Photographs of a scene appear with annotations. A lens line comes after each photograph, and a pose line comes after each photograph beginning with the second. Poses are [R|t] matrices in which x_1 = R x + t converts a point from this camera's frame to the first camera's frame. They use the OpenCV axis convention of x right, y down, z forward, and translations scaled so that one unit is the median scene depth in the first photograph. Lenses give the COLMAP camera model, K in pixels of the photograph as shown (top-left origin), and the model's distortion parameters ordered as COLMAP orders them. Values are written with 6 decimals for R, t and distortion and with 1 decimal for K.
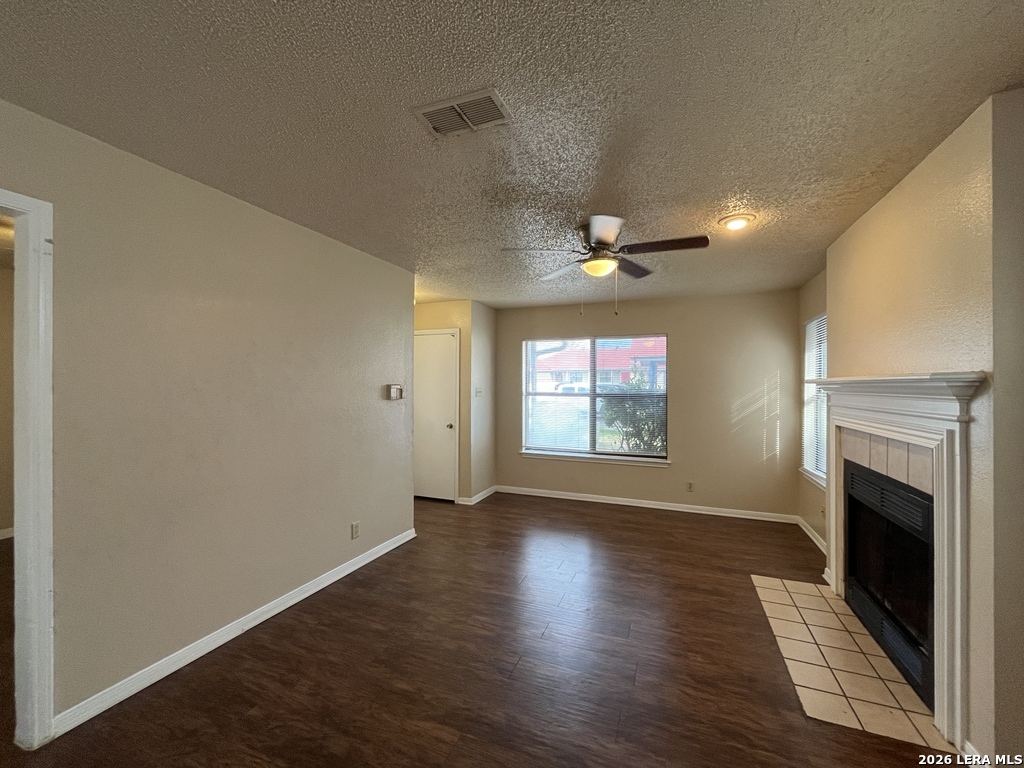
lens RADIAL K [[413.1, 0, 514.7], [0, 413.1, 385.0], [0, 0, 1]] dist [-0.001890, -0.000779]
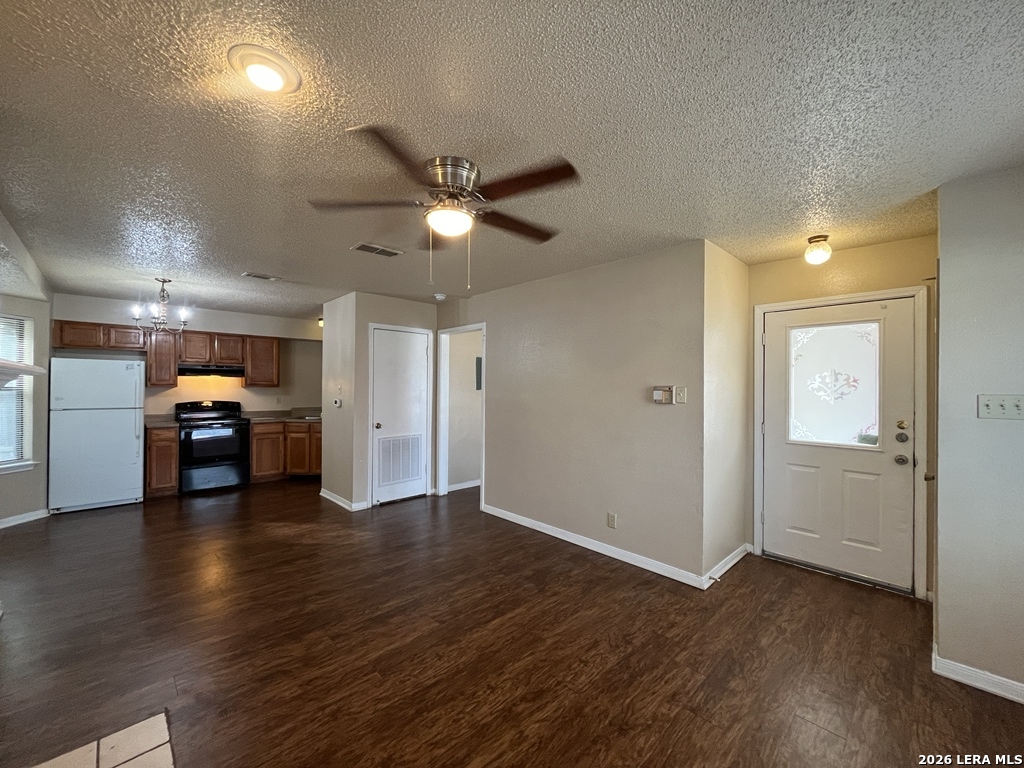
lens RADIAL K [[413.1, 0, 514.7], [0, 413.1, 385.0], [0, 0, 1]] dist [-0.001890, -0.000779]
pose [[-0.411786, -0.009436, -0.911232, 0.511080], [-0.006939, 0.999950, -0.007219, 0.004458], [0.911254, 0.003351, -0.411831, 0.874002]]
